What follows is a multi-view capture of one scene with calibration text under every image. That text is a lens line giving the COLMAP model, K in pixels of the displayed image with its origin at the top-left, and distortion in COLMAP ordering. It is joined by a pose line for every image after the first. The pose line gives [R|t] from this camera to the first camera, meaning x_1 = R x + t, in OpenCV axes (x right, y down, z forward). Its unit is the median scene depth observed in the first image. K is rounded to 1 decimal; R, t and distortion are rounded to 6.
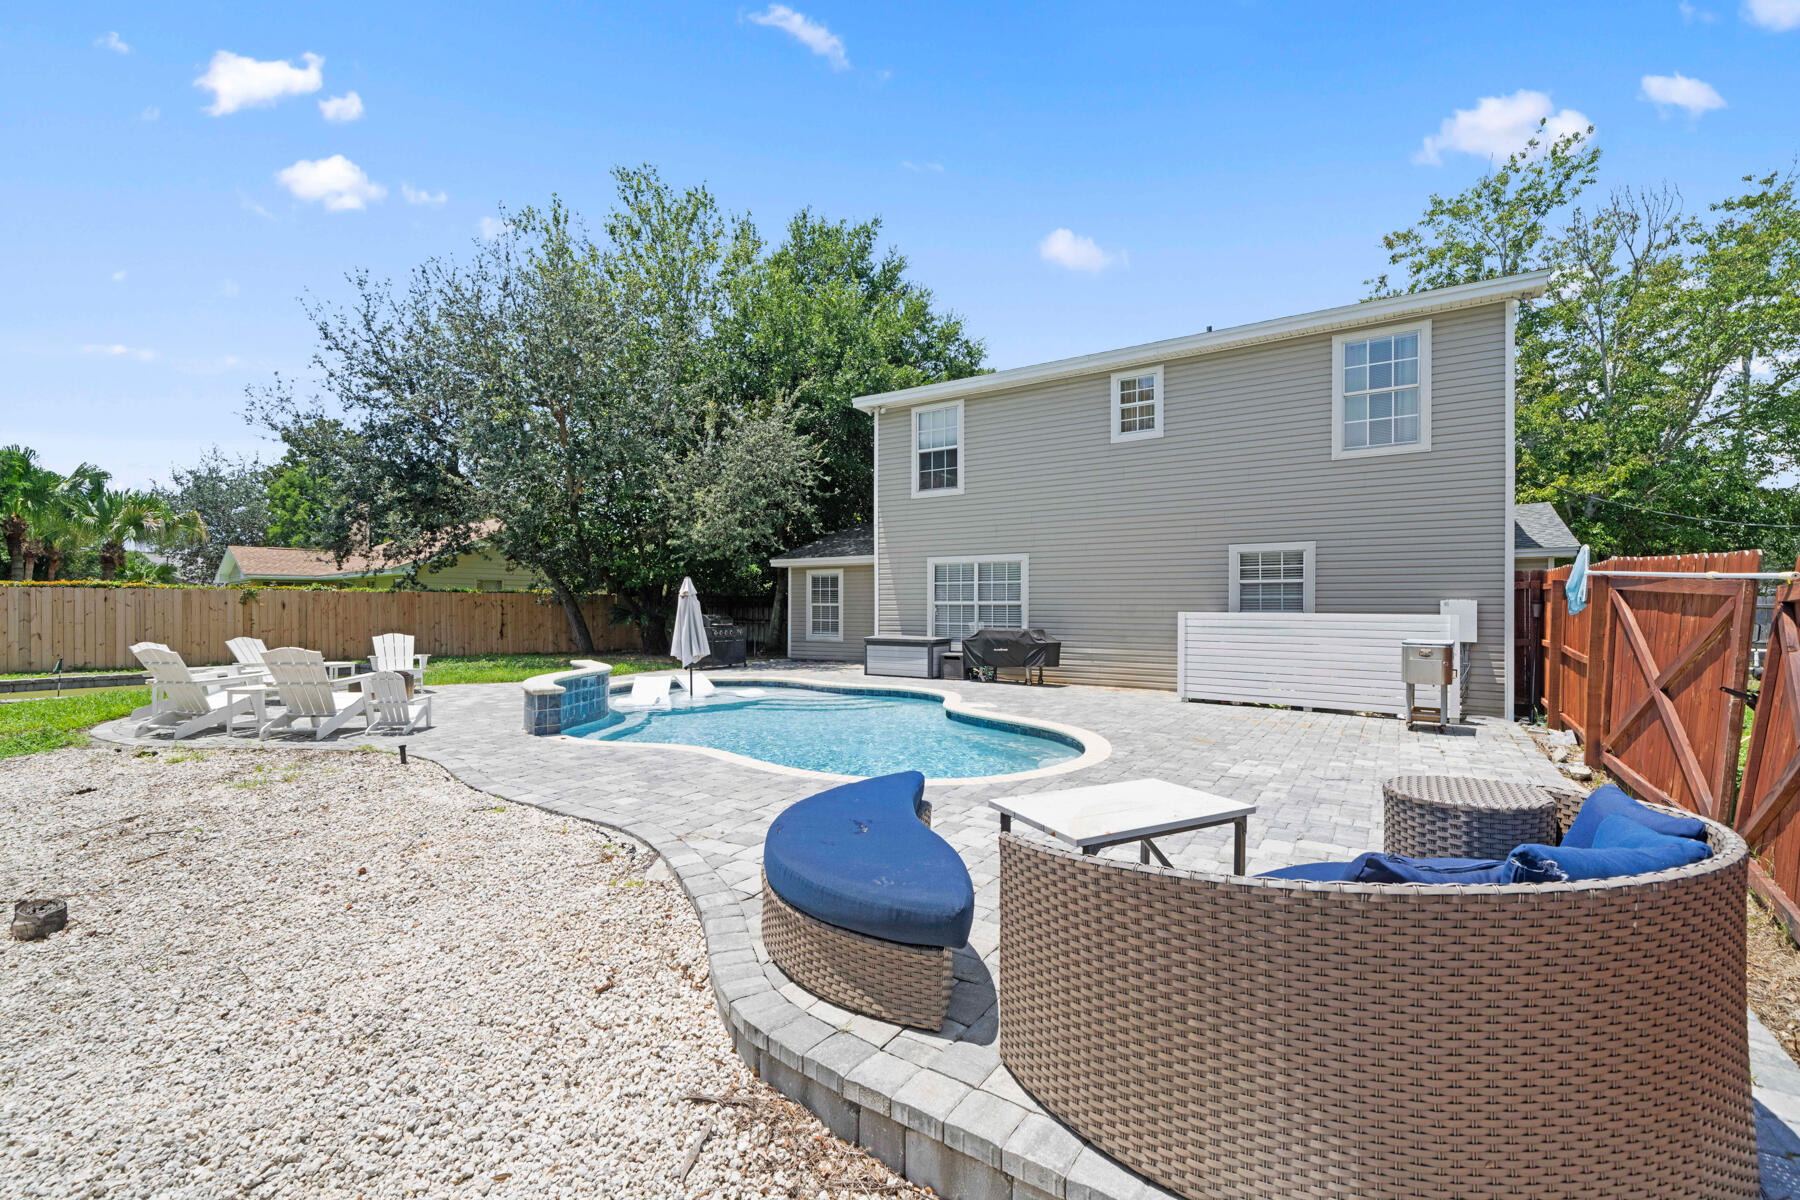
lens RADIAL K [[795.2, 0, 926.6], [0, 795.2, 600.7], [0, 0, 1]] dist [-0.000908, 0.000607]
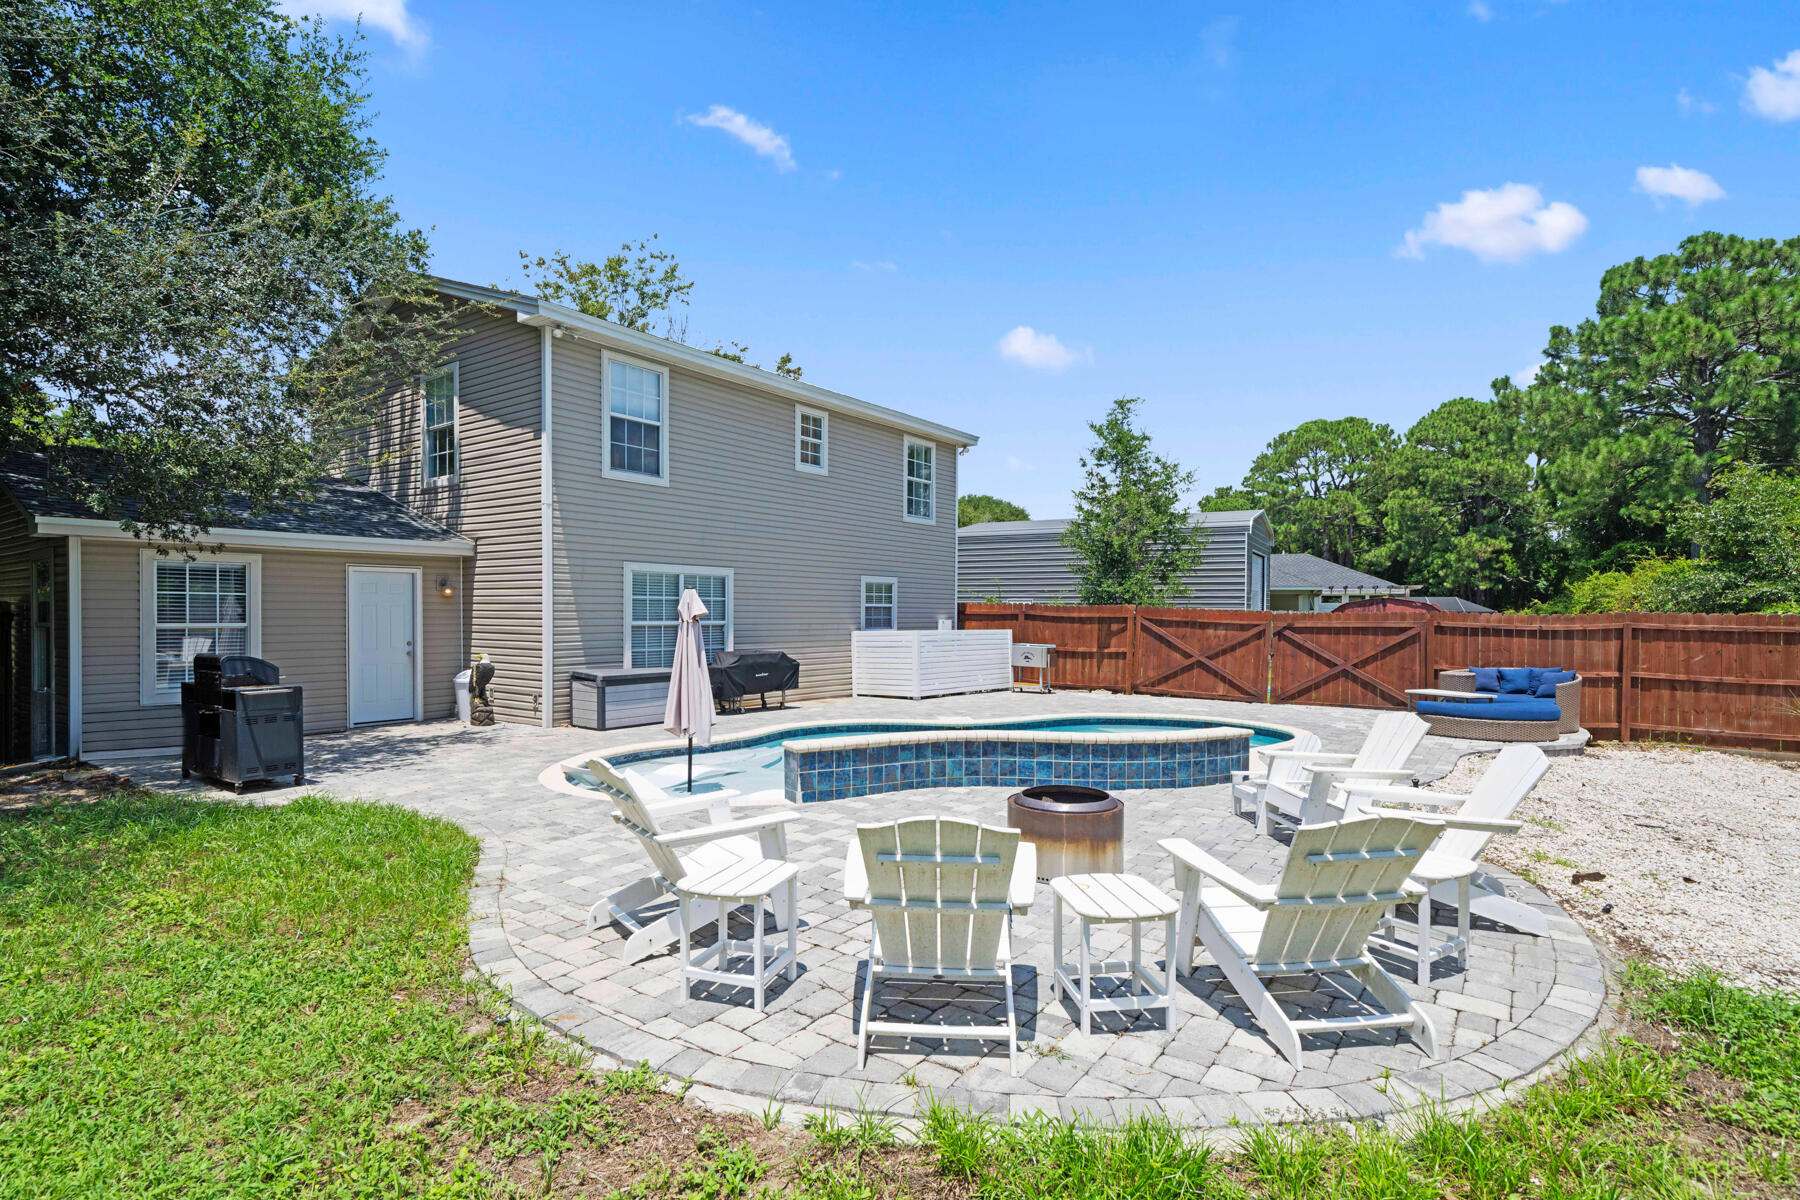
lens RADIAL K [[868.7, 0, 892.5], [0, 868.7, 618.1], [0, 0, 1]] dist [0.006635, 0.000429]
pose [[0.060696, -0.007291, 0.998130, -0.908698], [-0.014326, 0.999864, 0.008174, -0.013882], [-0.998053, -0.014795, 0.060583, 0.802446]]
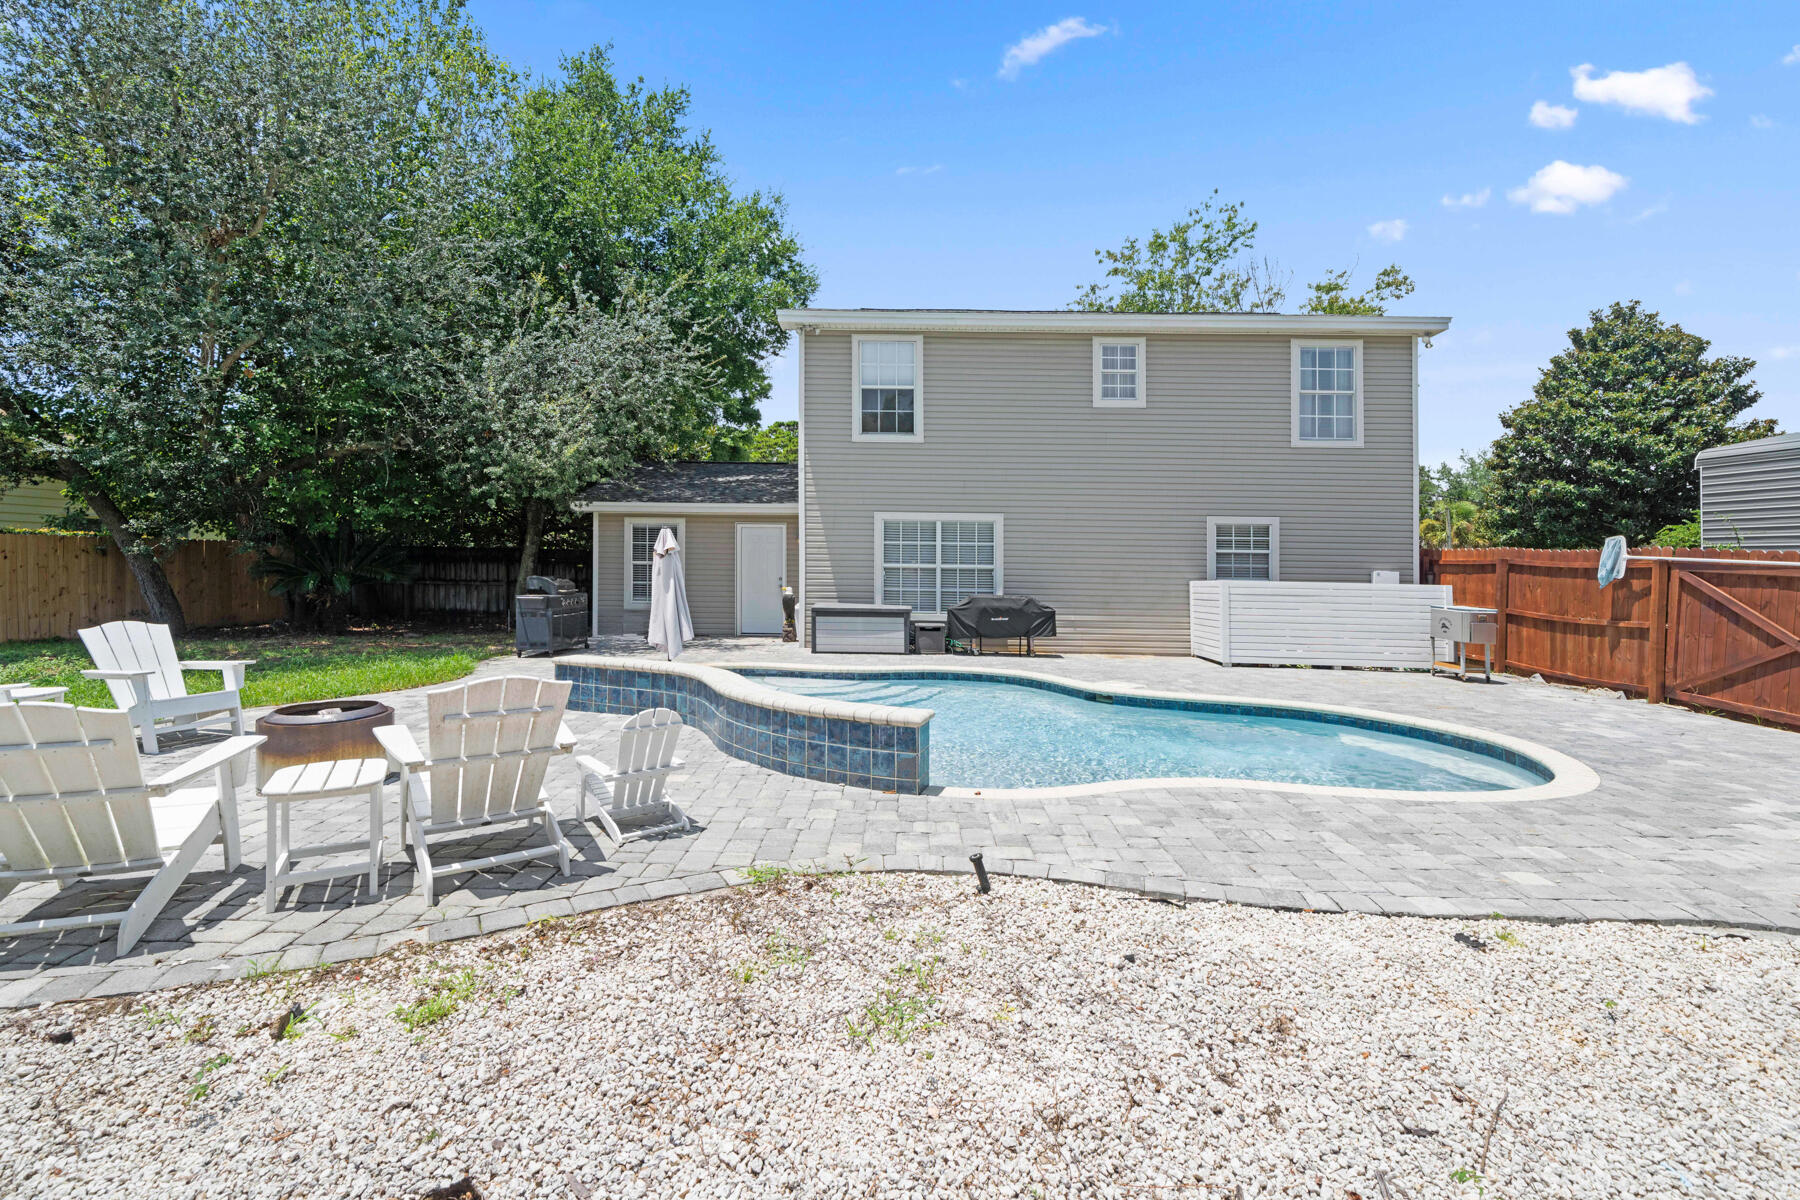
lens RADIAL K [[795.2, 0, 926.1], [0, 795.2, 557.3], [0, 0, 1]] dist [-0.000908, 0.000607]
pose [[0.835541, 0.016221, 0.549189, -0.484151], [-0.018540, 0.999827, -0.001325, -0.006192], [-0.549116, -0.009075, 0.835697, 0.289101]]
